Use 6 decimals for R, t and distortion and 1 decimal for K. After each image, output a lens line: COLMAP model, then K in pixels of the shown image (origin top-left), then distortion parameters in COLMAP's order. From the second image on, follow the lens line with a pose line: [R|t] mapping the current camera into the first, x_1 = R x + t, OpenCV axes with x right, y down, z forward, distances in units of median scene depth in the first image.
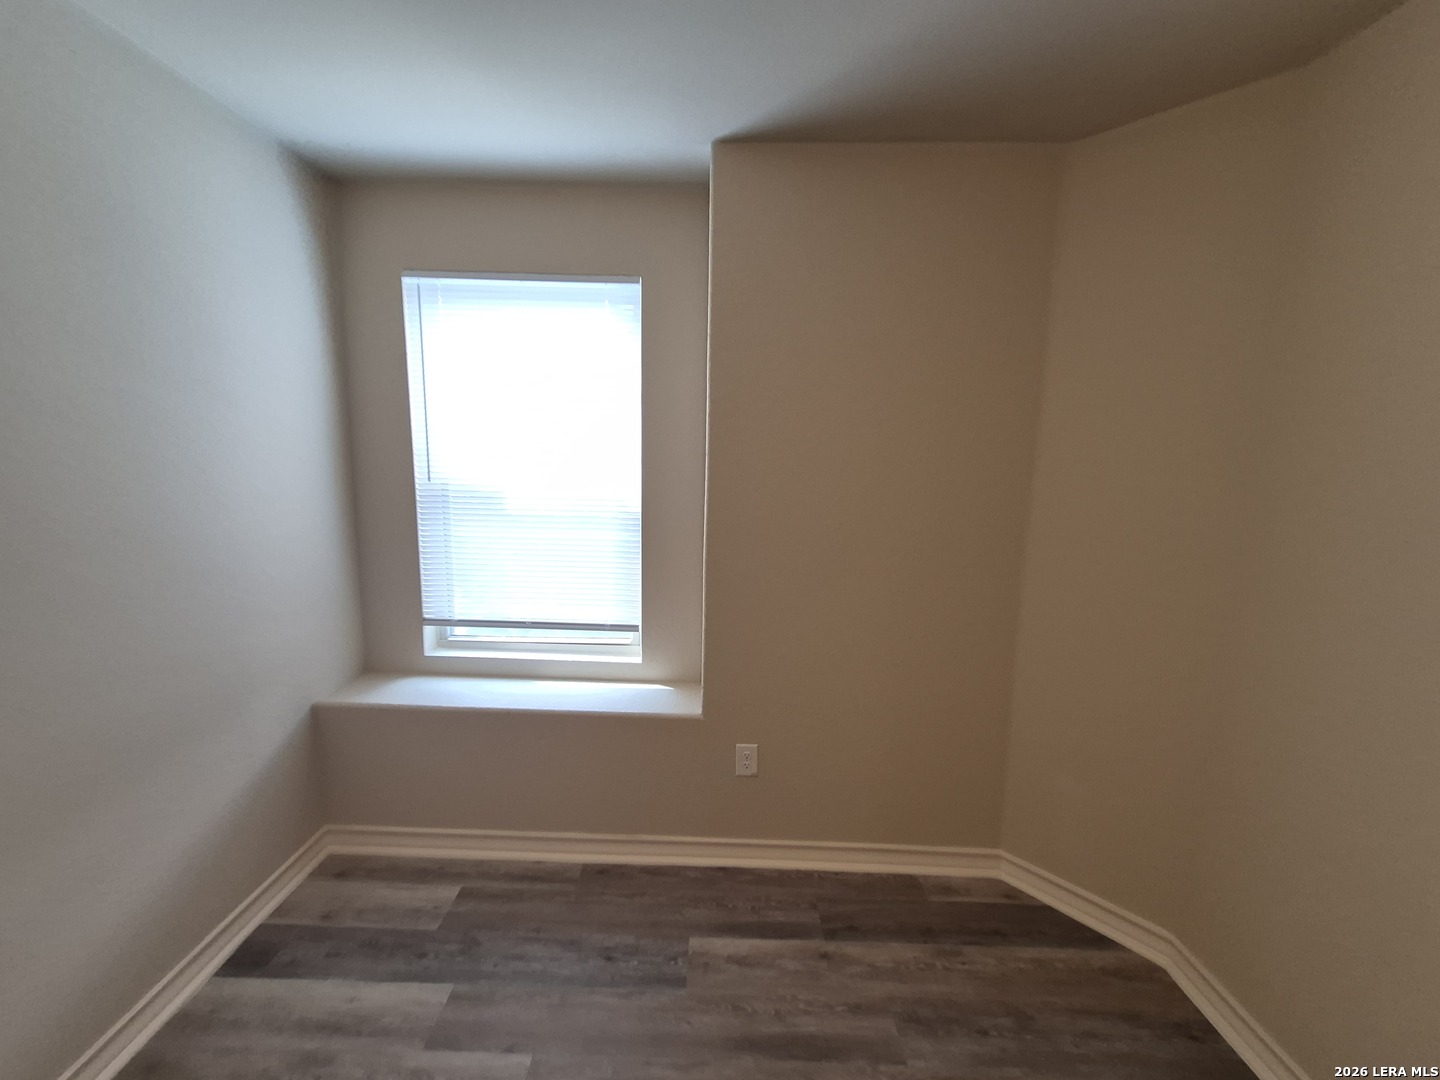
lens RADIAL K [[564.6, 0, 714.3], [0, 564.6, 540.6], [0, 0, 1]] dist [0.006602, -0.000338]
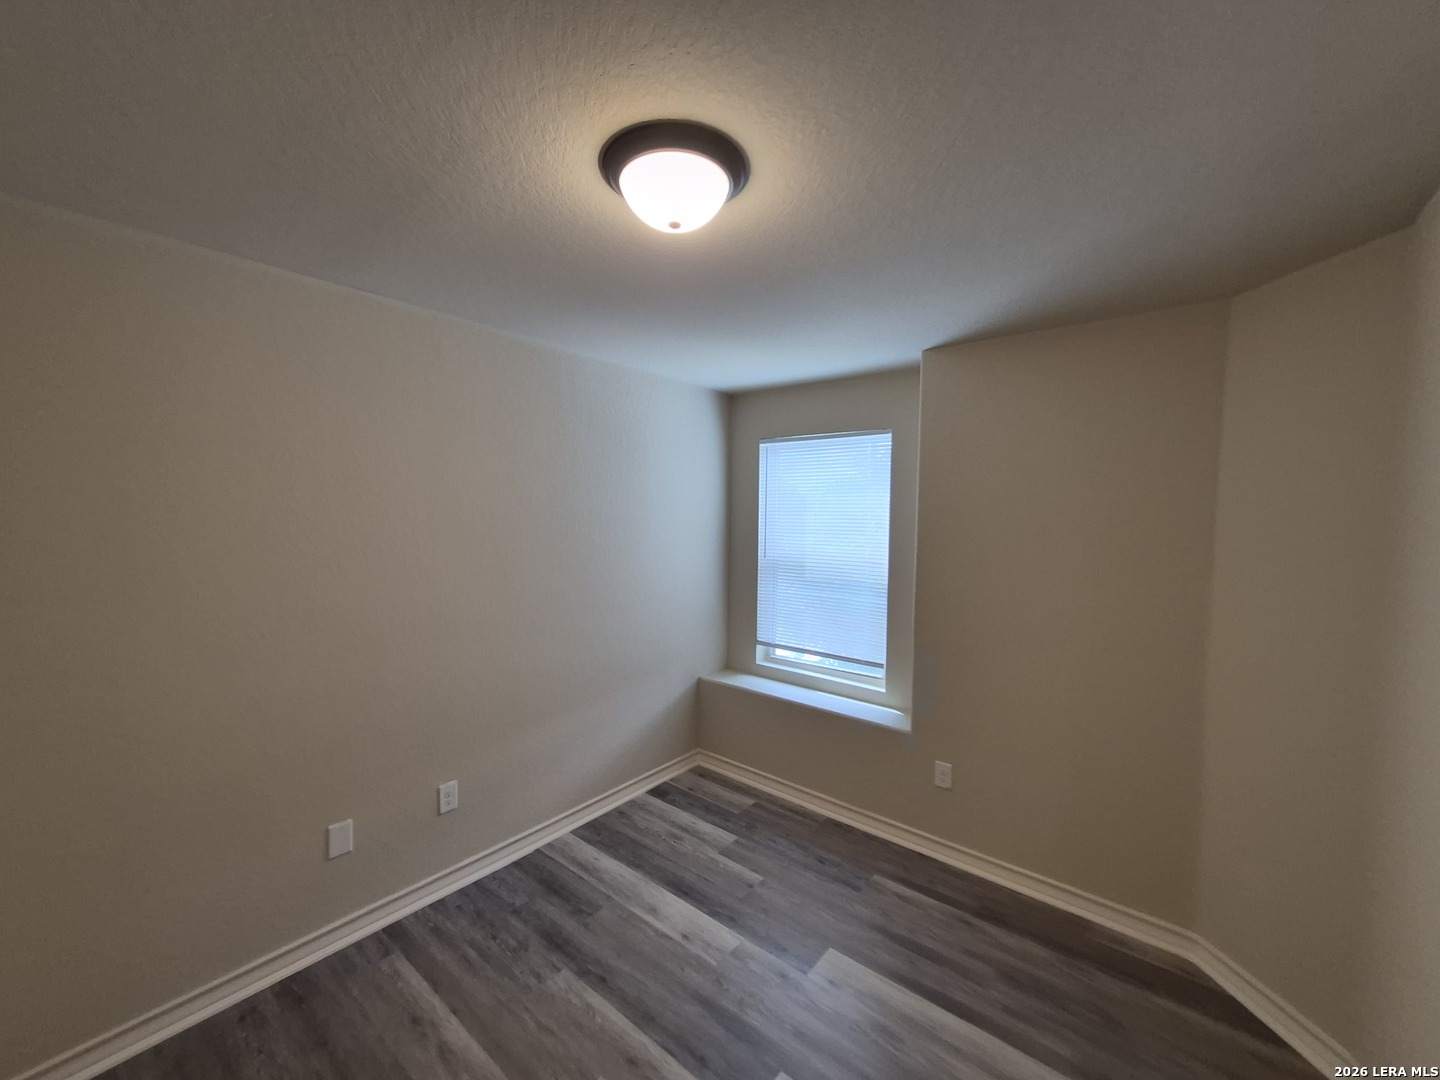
lens RADIAL K [[564.6, 0, 716.5], [0, 564.6, 546.6], [0, 0, 1]] dist [0.006602, -0.000338]
pose [[0.785716, 0.027314, -0.617984, 0.492715], [-0.091696, 0.993131, -0.072688, -0.002010], [0.611754, 0.113778, 0.782823, -0.478701]]
